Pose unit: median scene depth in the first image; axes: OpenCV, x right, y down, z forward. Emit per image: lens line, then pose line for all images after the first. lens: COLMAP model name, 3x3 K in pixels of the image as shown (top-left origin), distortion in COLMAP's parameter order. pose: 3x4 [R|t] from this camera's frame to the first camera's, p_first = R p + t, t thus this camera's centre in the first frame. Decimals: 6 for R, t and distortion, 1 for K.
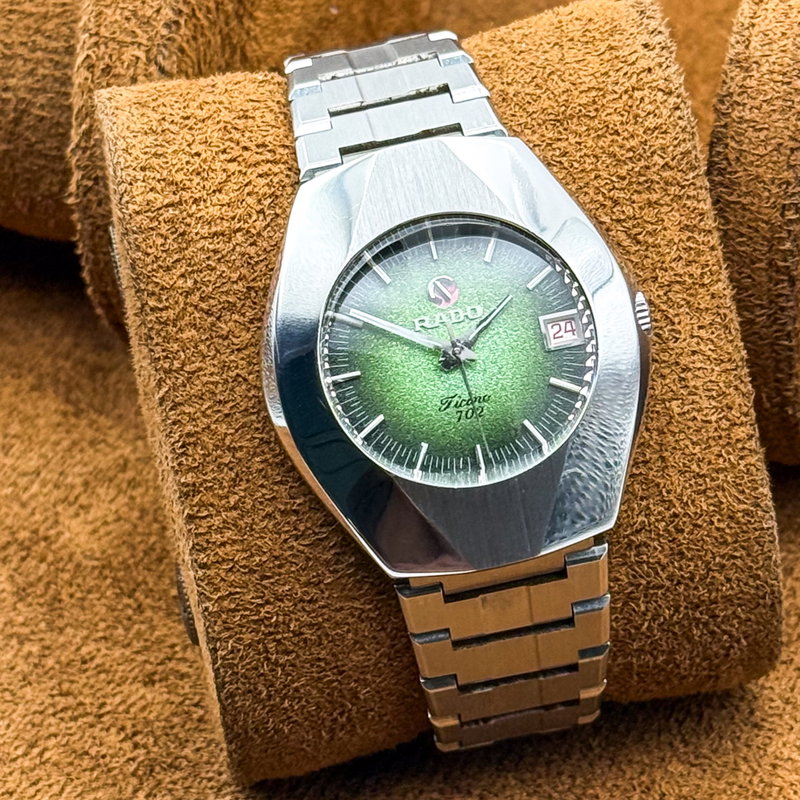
lens RADIAL K [[3494.7, 0, 400.0], [0, 3494.7, 400.0], [0, 0, 1]] dist [0.339403, -3.662892]
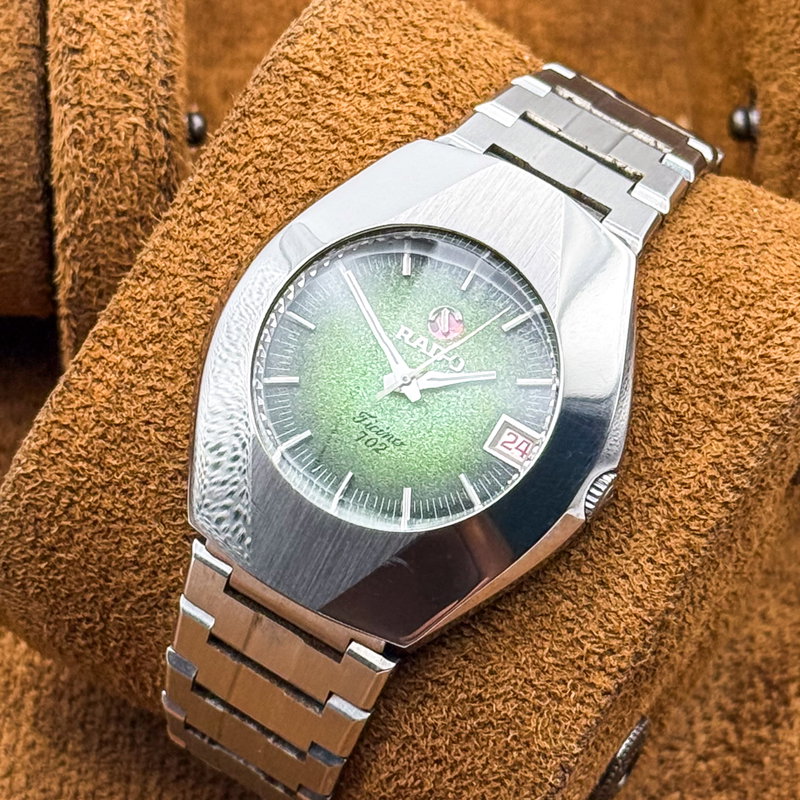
lens RADIAL K [[3494.7, 0, 400.0], [0, 3494.7, 400.0], [0, 0, 1]] dist [0.339403, -3.662892]
pose [[0.698762, 0.647813, -0.303429, 0.280002], [-0.666052, 0.743918, 0.054406, -0.056144], [0.260971, 0.164083, 0.951300, 0.151647]]
